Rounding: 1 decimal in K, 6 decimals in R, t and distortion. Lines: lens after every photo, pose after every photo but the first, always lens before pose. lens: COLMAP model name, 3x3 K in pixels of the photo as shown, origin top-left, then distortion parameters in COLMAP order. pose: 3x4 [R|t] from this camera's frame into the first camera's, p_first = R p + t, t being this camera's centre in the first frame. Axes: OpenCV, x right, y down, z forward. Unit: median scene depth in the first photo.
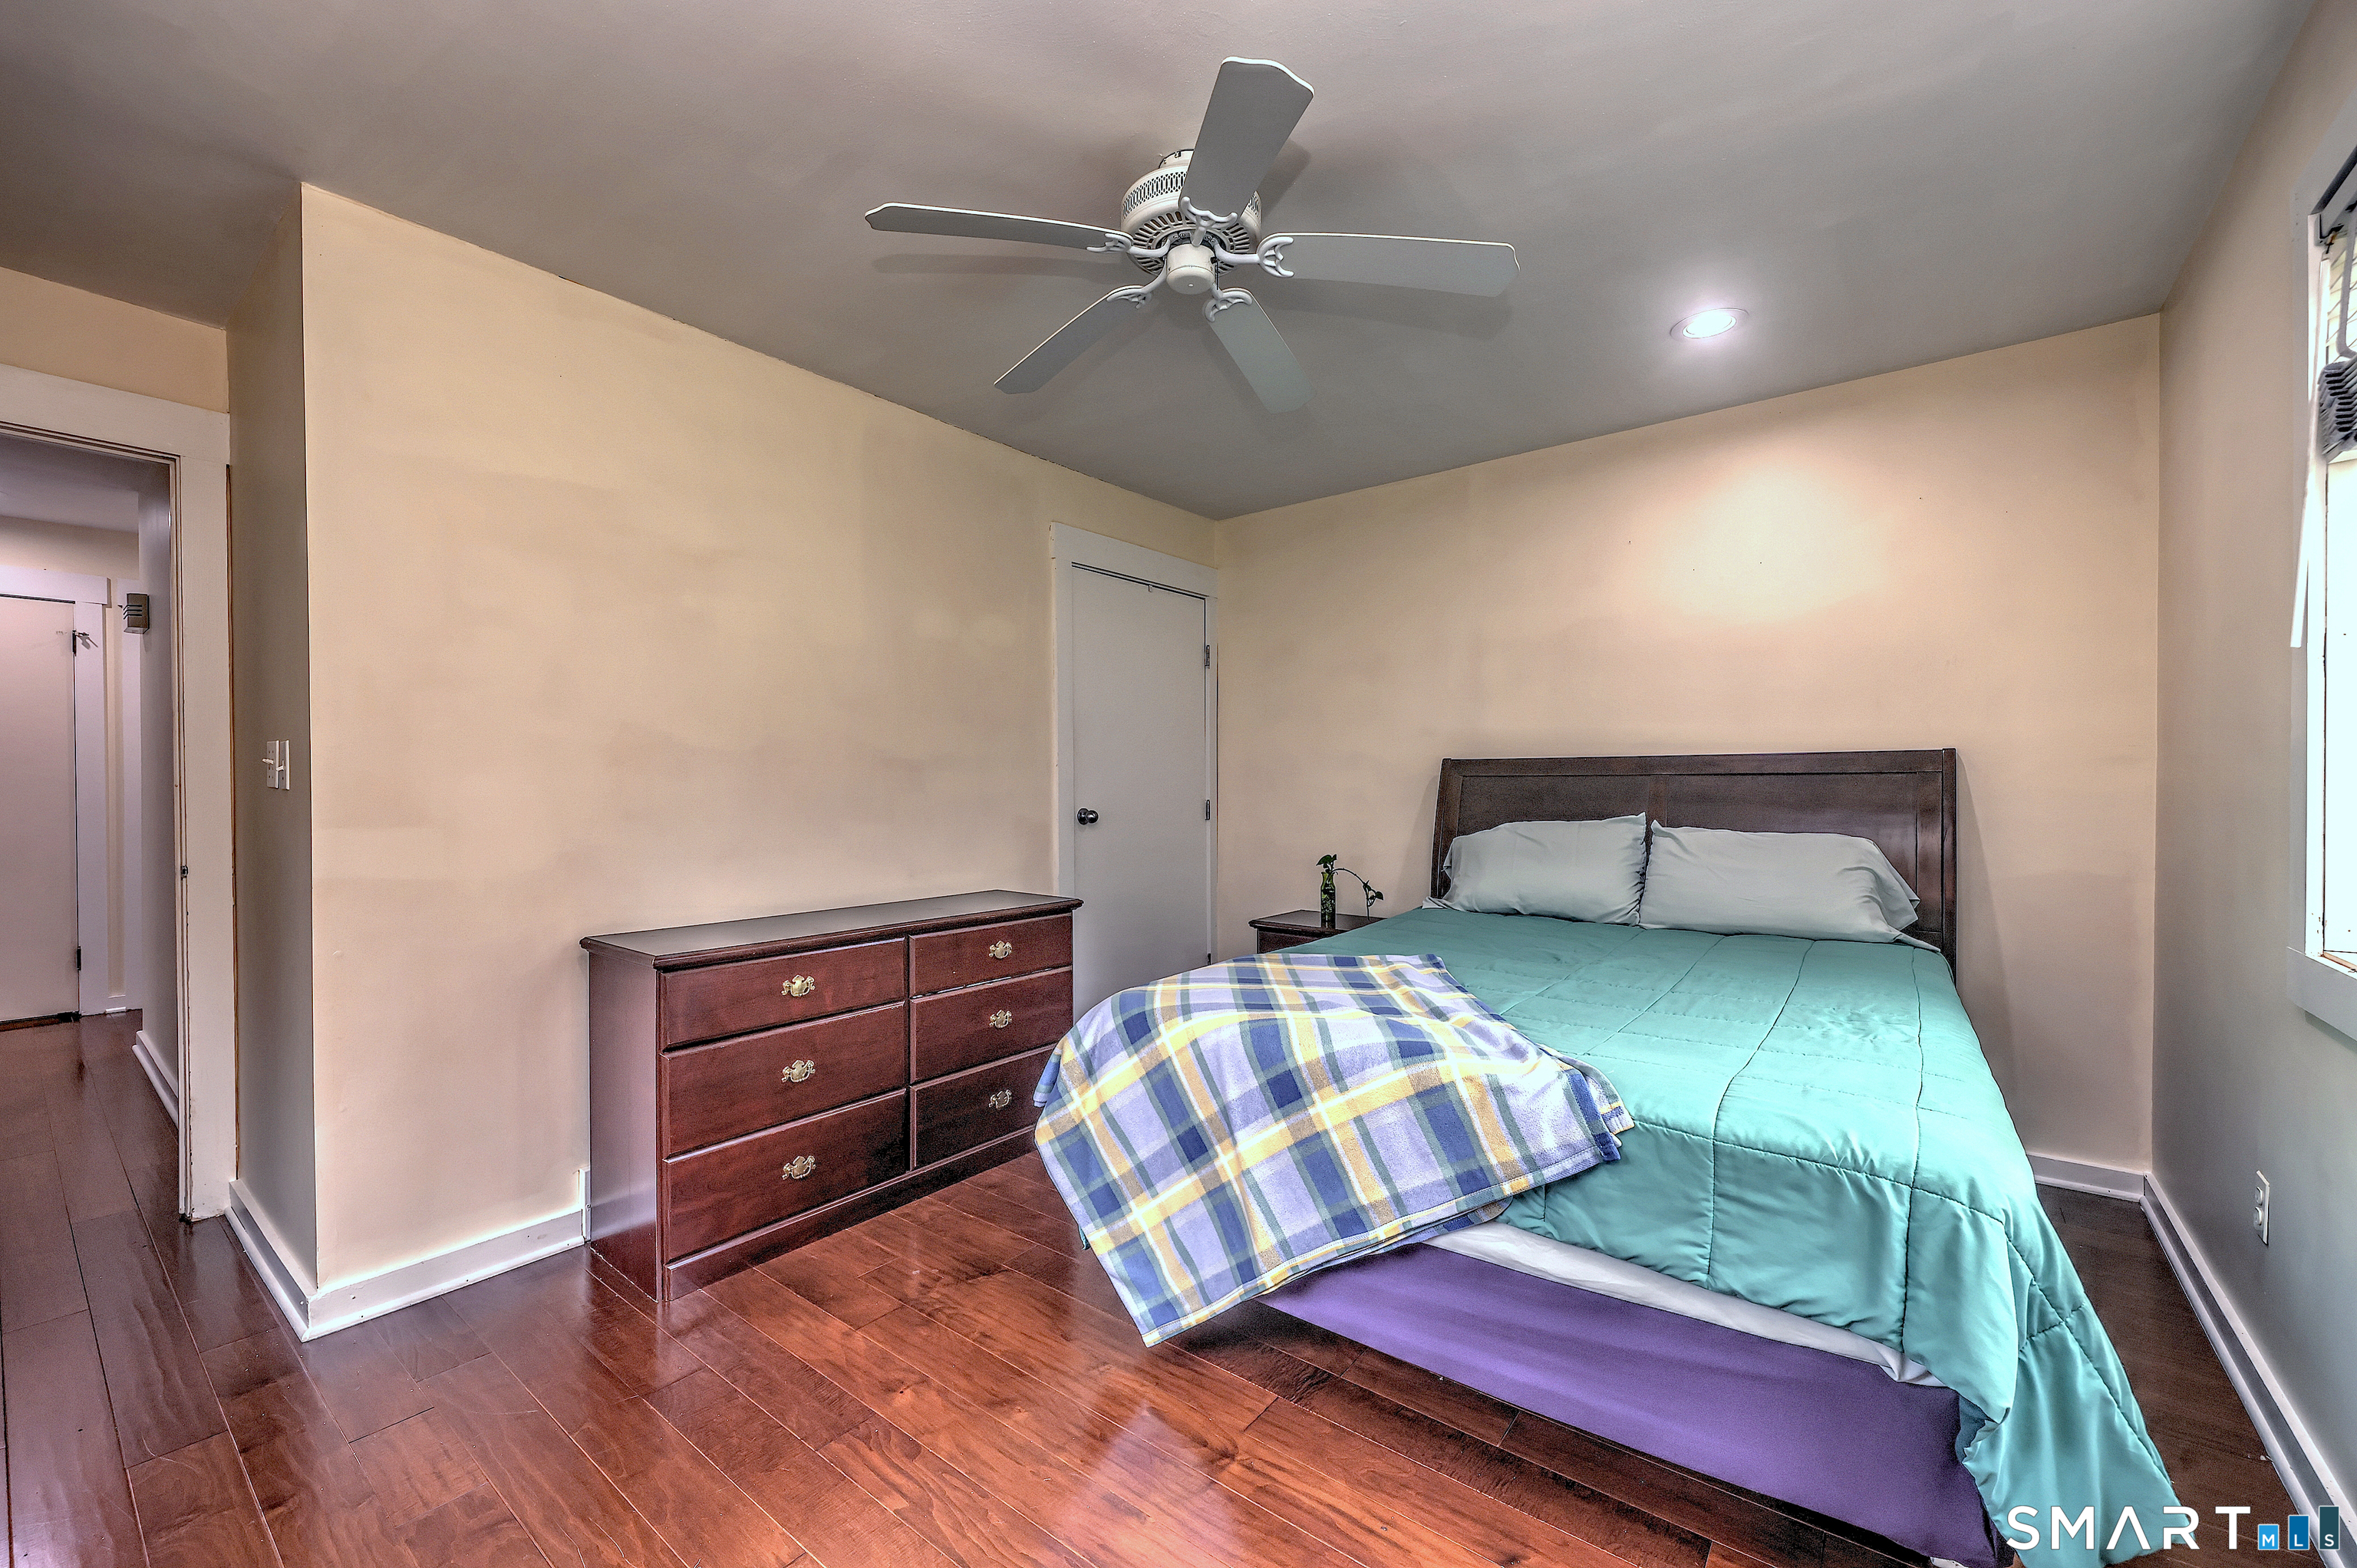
lens RADIAL K [[942.5, 0, 1182.3], [0, 942.5, 795.2], [0, 0, 1]] dist [-0.000749, -0.000080]
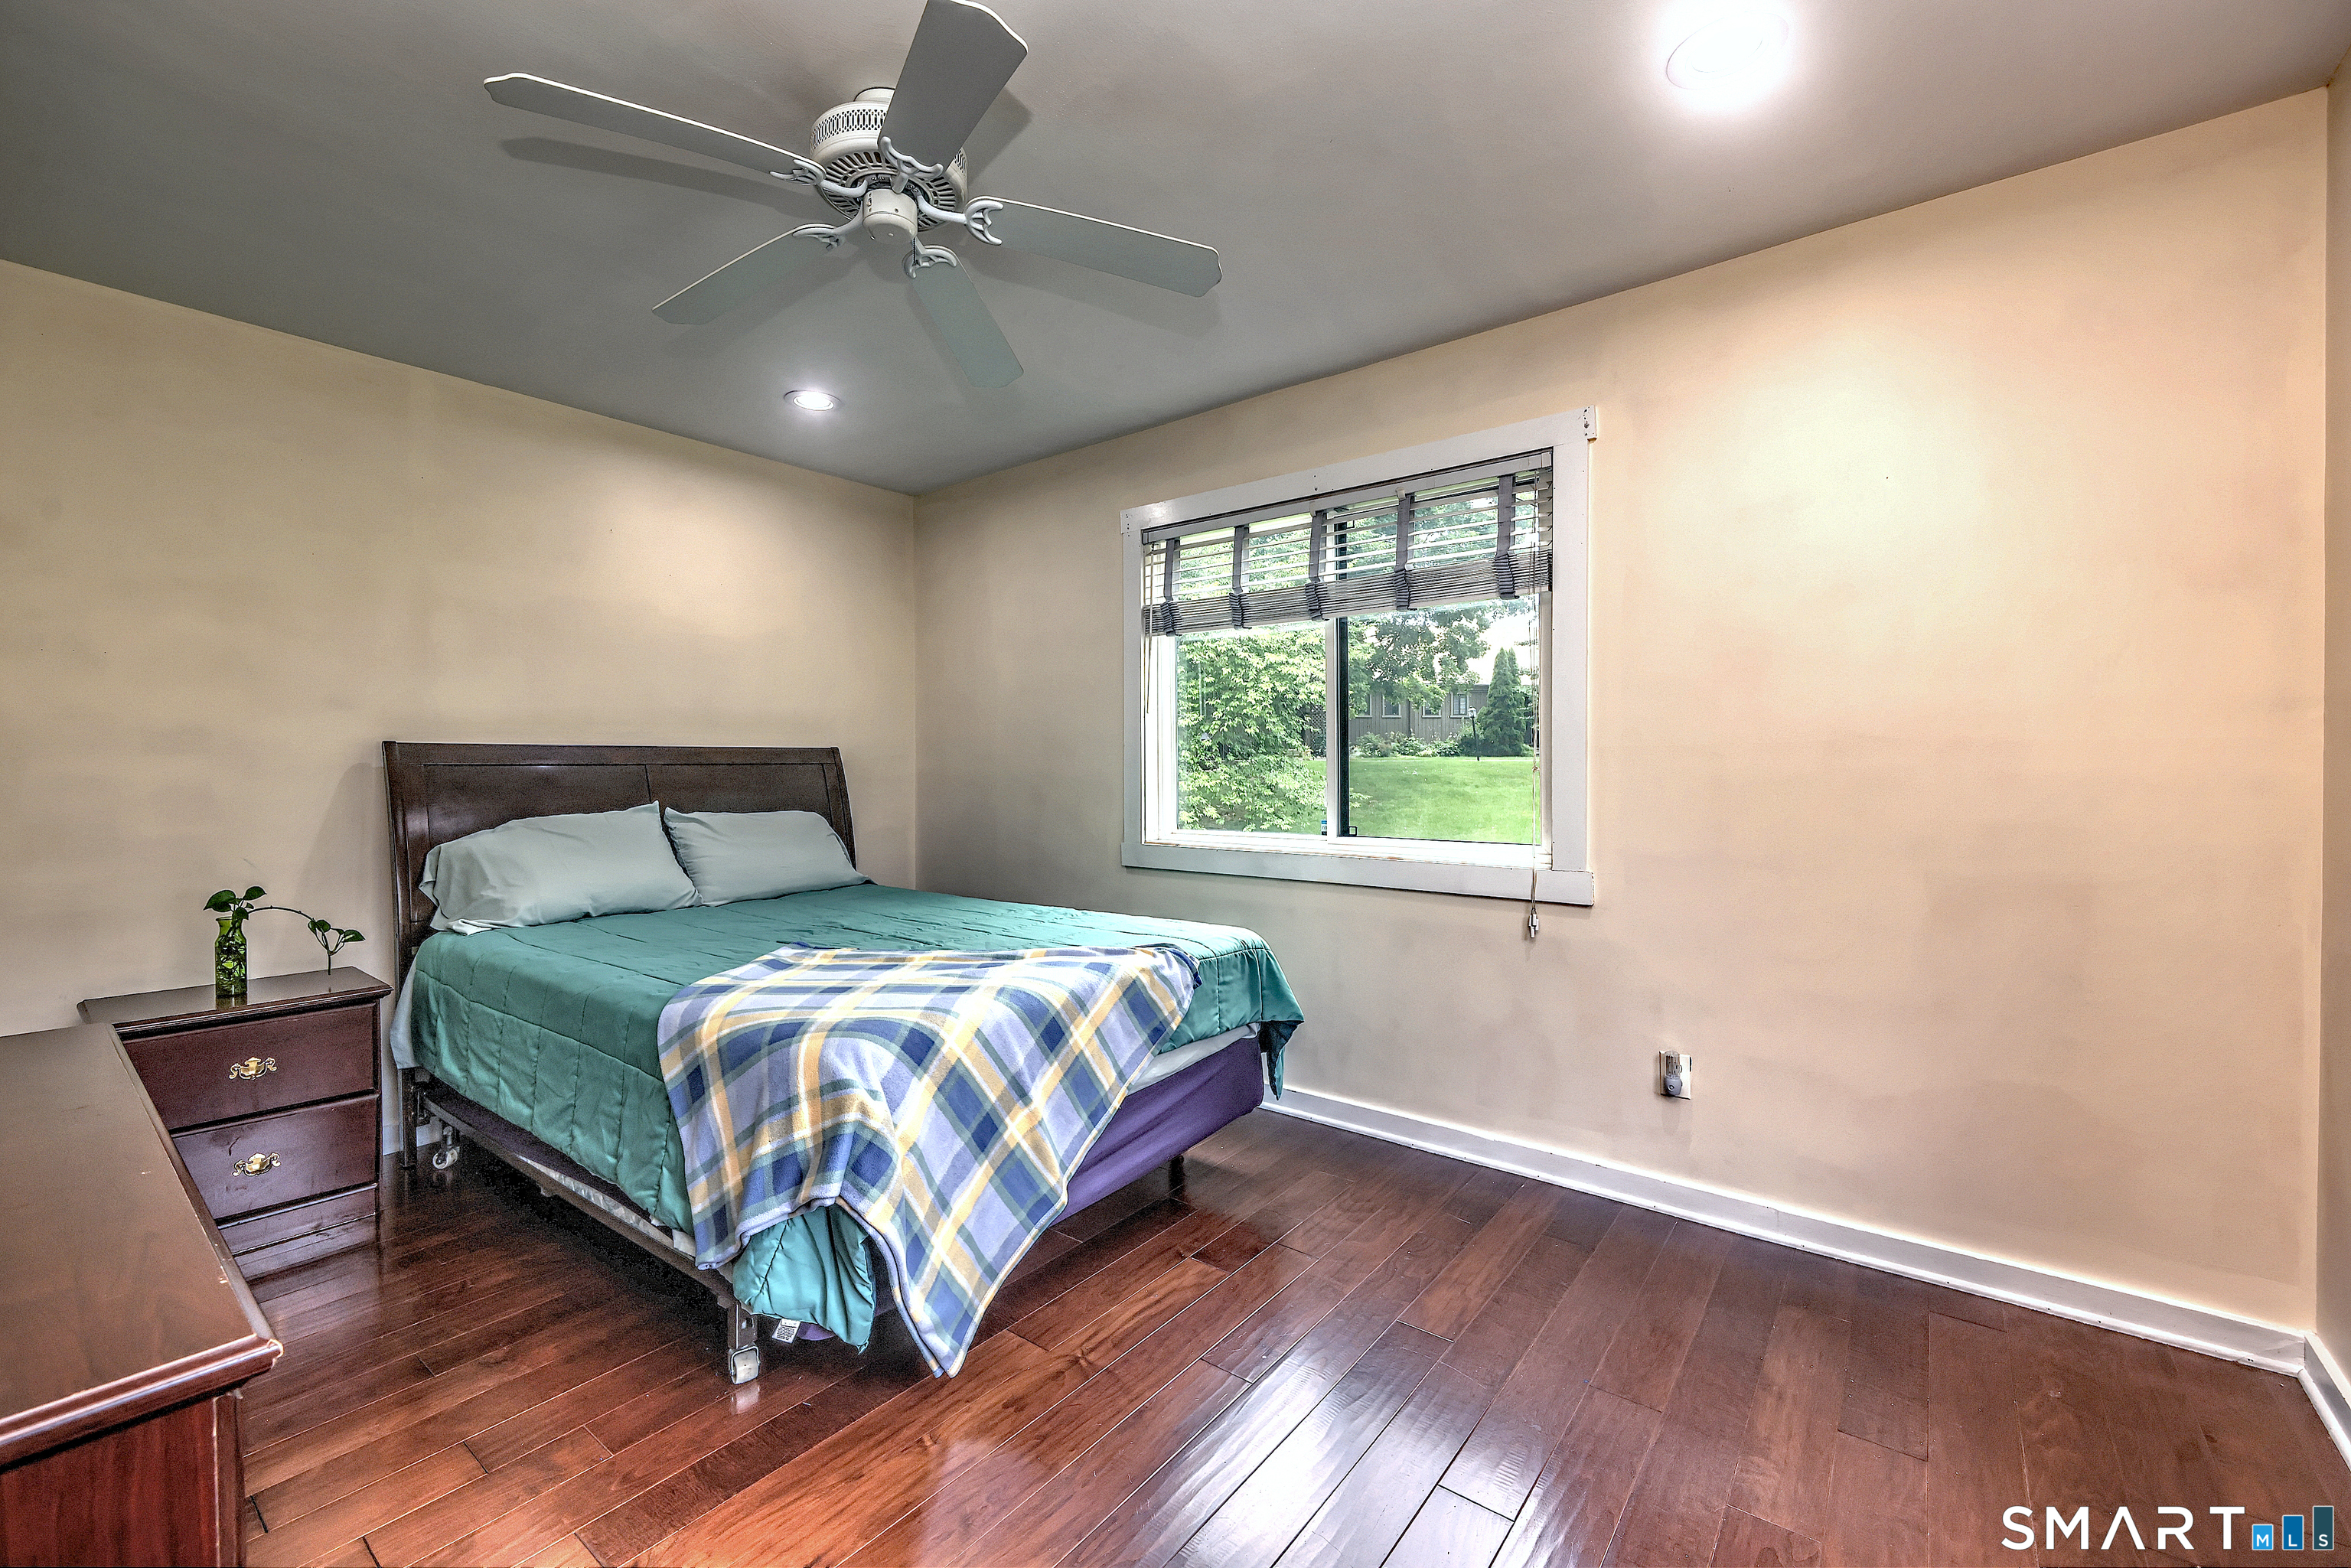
lens RADIAL K [[944.3, 0, 1149.0], [0, 944.3, 775.9], [0, 0, 1]] dist [0.013640, -0.006678]
pose [[0.017697, -0.009148, 0.999802, -0.990531], [0.016173, 0.999830, 0.008862, -0.017734], [-0.999713, 0.016013, 0.017842, 0.793140]]
